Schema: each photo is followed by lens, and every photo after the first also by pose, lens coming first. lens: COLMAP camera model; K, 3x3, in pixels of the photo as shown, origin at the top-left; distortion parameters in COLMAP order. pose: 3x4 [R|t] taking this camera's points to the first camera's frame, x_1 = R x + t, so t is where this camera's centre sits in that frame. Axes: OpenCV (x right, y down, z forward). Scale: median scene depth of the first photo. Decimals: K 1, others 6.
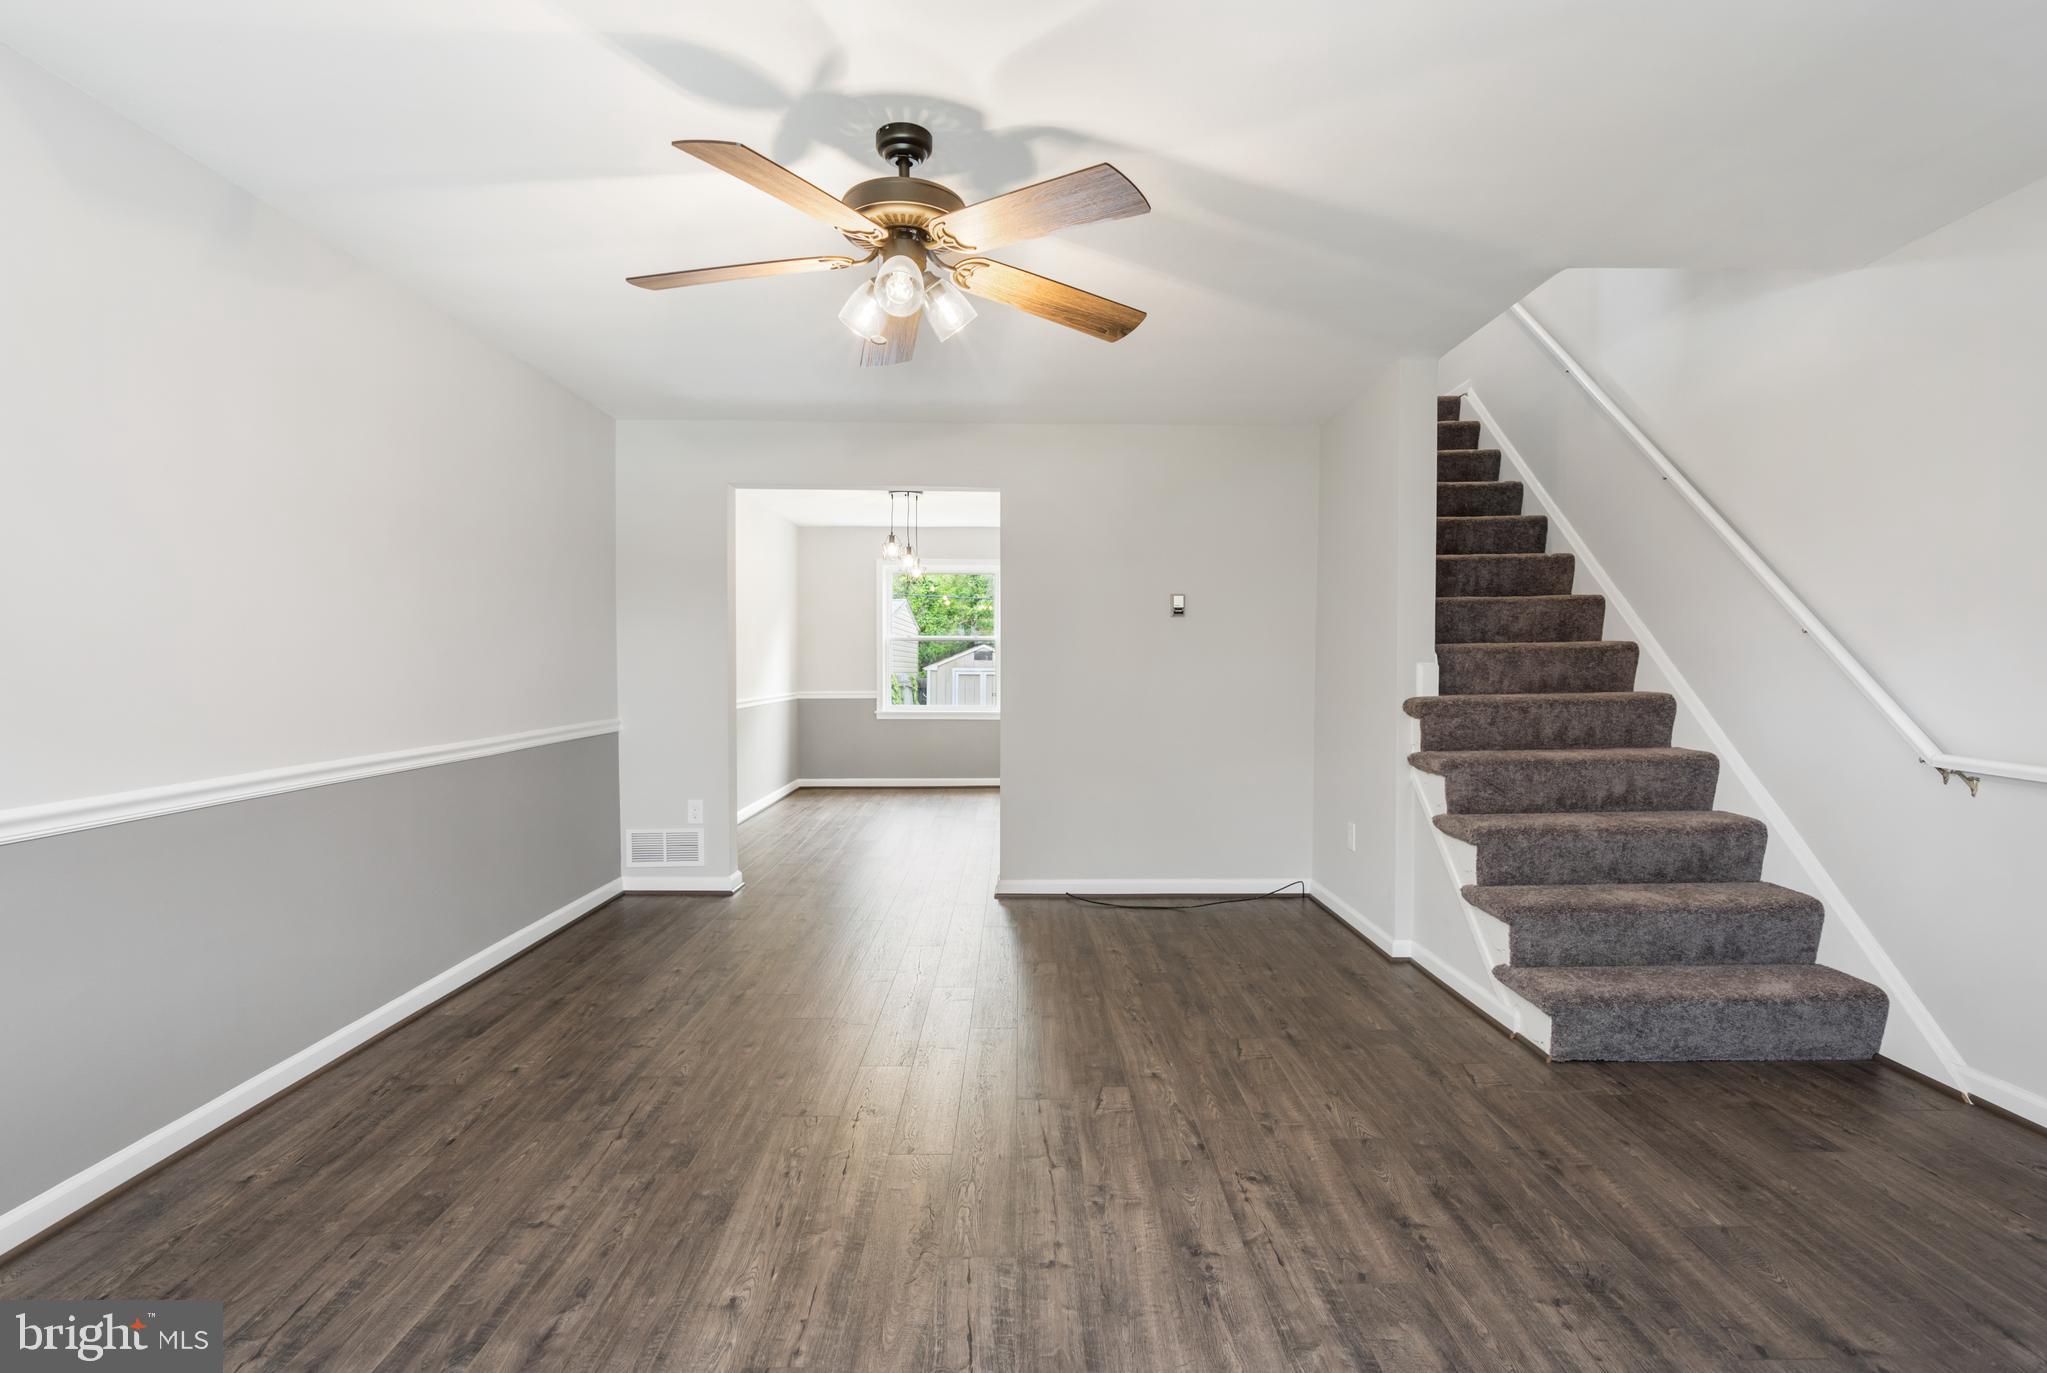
lens RADIAL K [[947.2, 0, 1024.4], [0, 947.2, 680.8], [0, 0, 1]] dist [-0.002710, 0.000691]
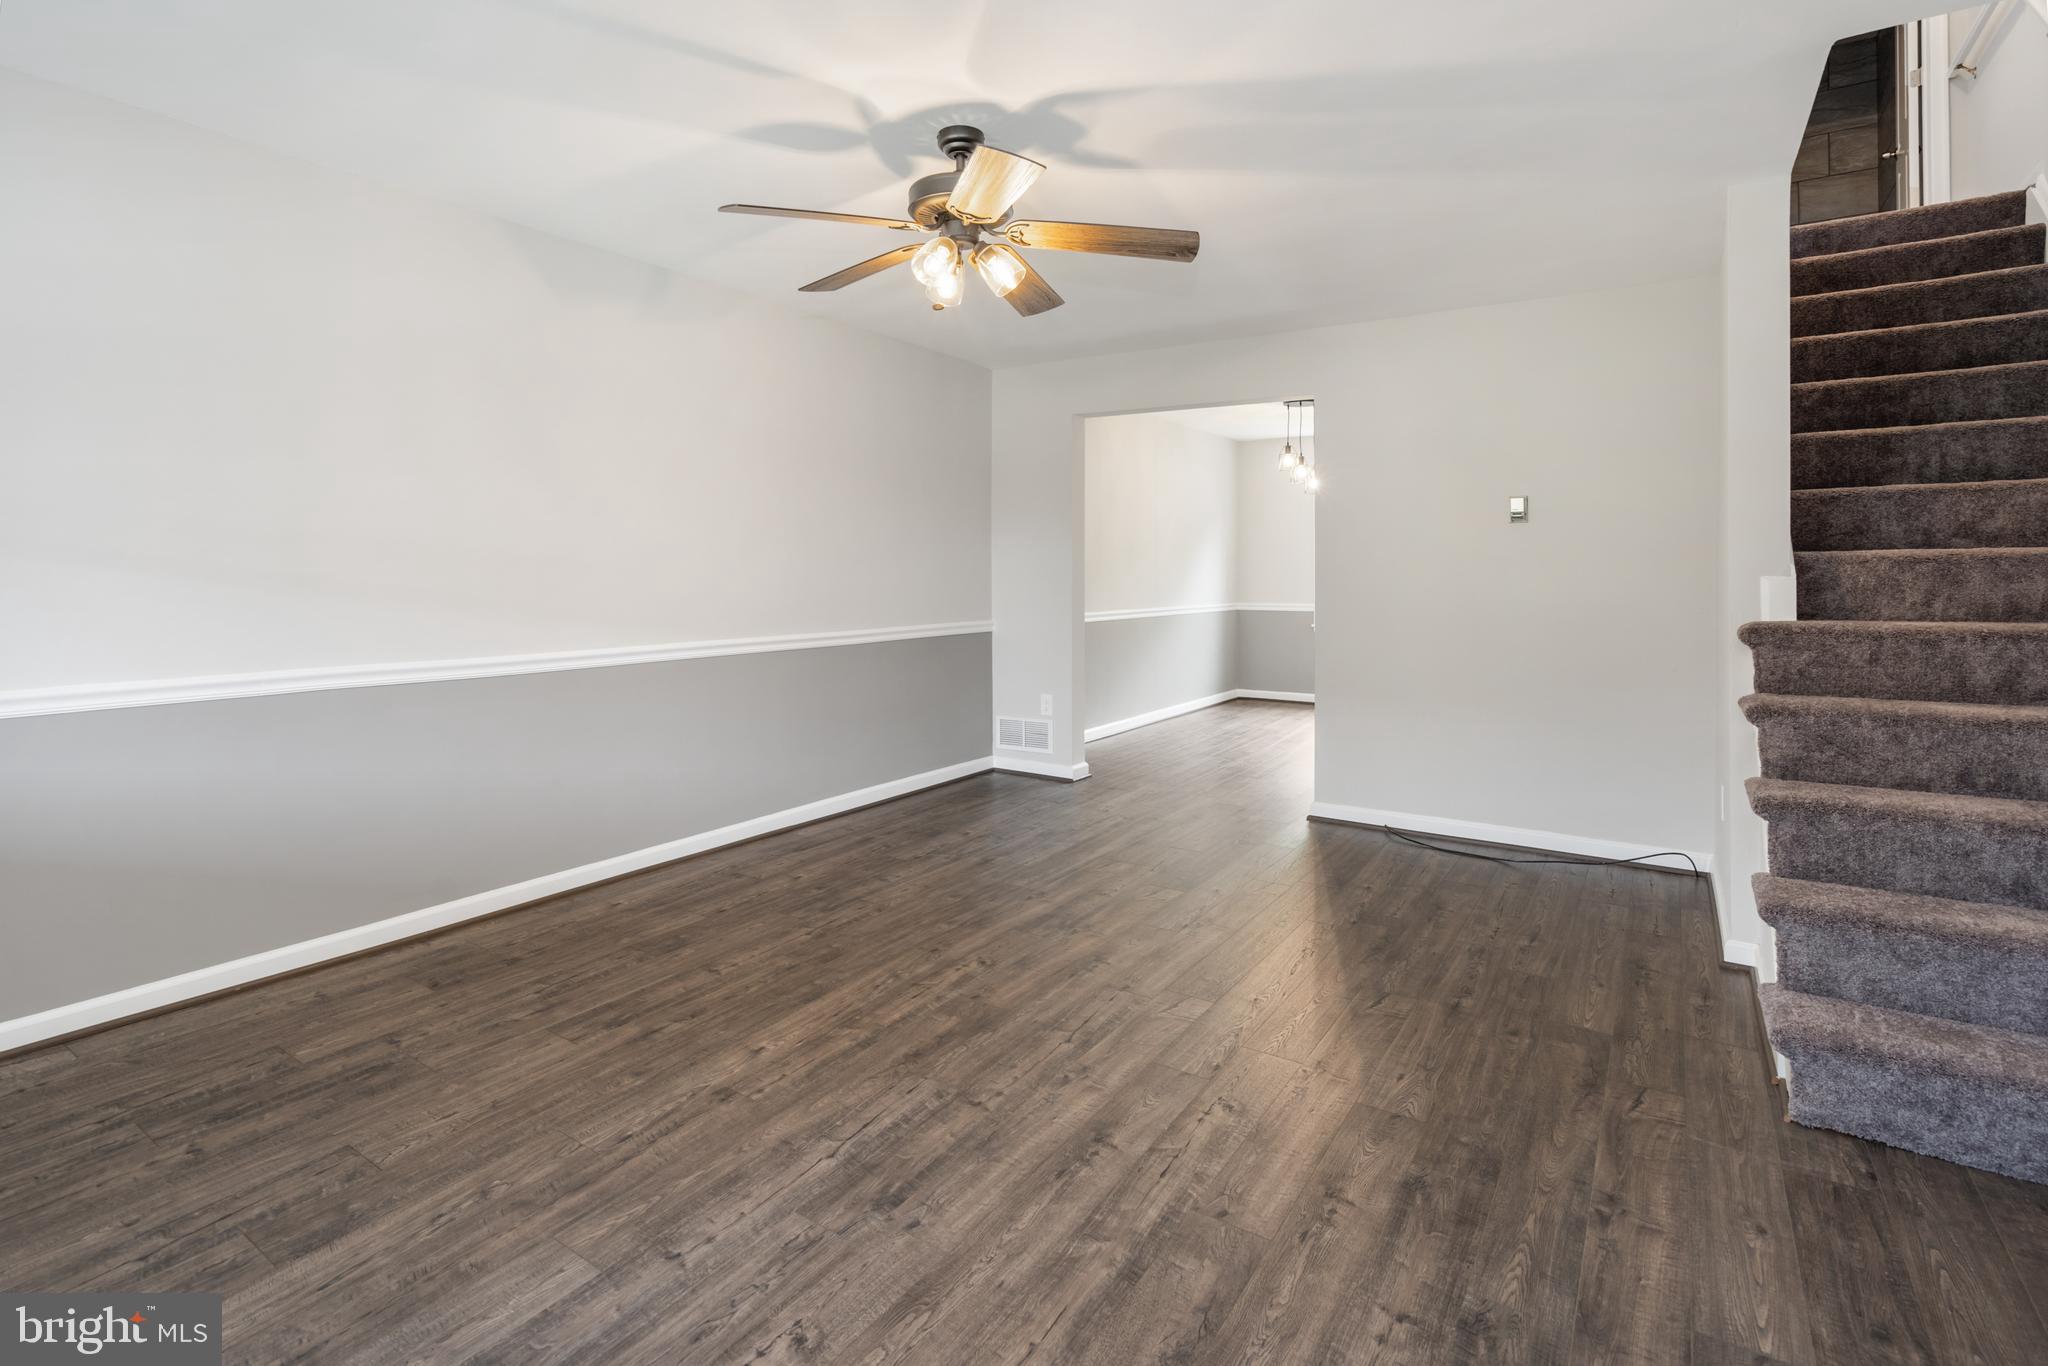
lens RADIAL K [[964.3, 0, 1022.5], [0, 964.3, 564.5], [0, 0, 1]] dist [-0.004197, 0.000526]
pose [[0.826223, -0.002644, -0.563337, 0.482839], [-0.014029, 0.999582, -0.025266, -0.000975], [0.563169, 0.028778, 0.825841, 0.038836]]
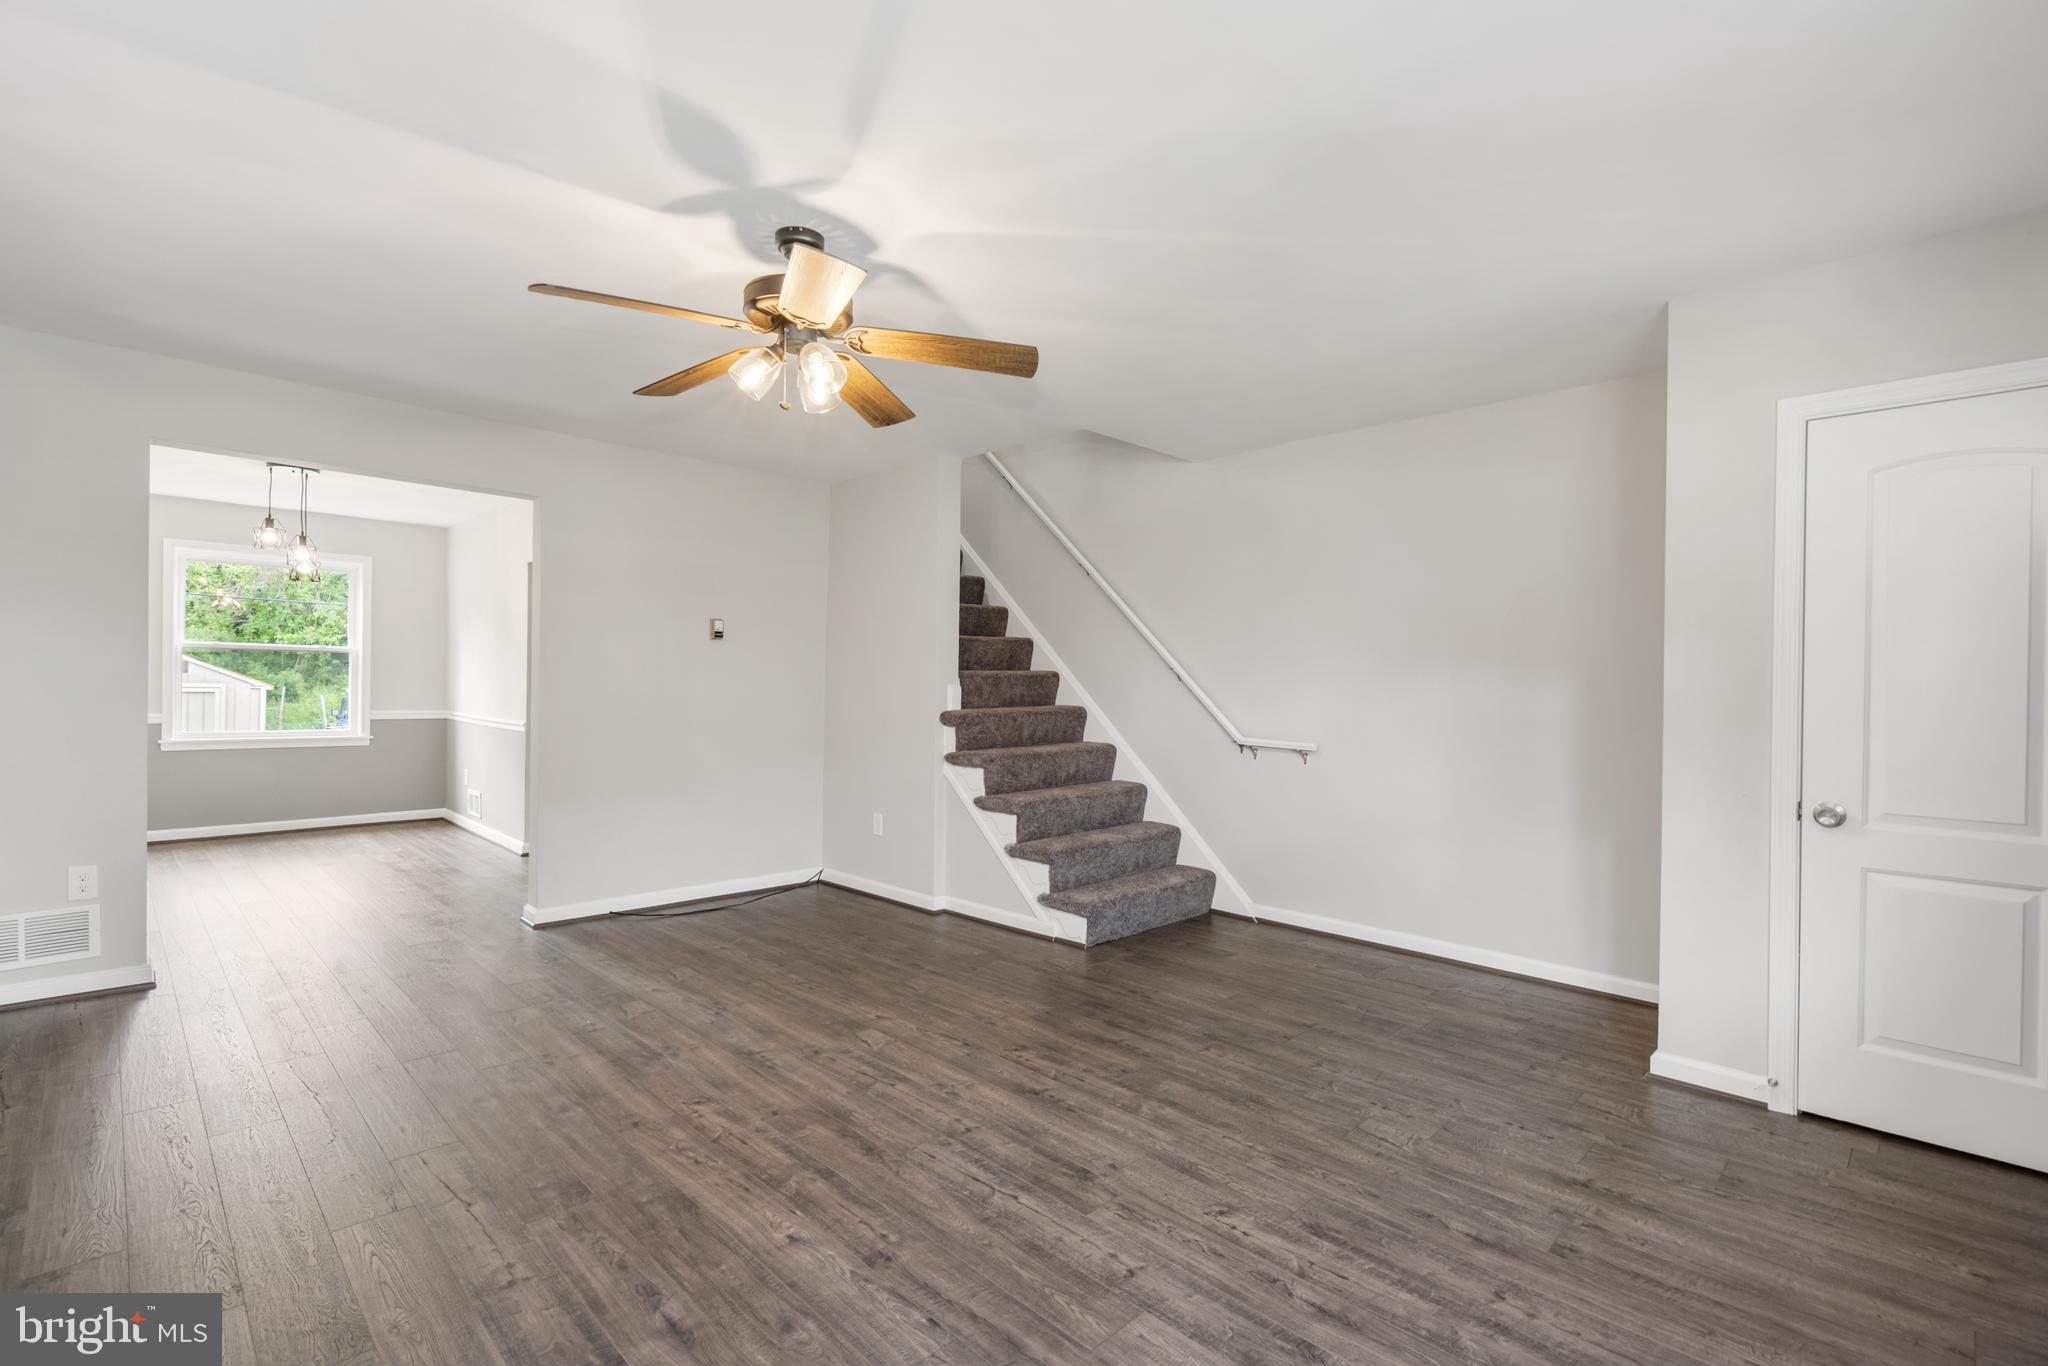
lens RADIAL K [[935.0, 0, 1024.0], [0, 935.0, 683.0], [0, 0, 1]] dist [-0.002576, 0.000359]
pose [[0.715758, 0.009745, 0.698280, -0.568692], [0.002263, 0.999865, -0.016274, -0.000148], [-0.698344, 0.013229, 0.715640, -0.013628]]
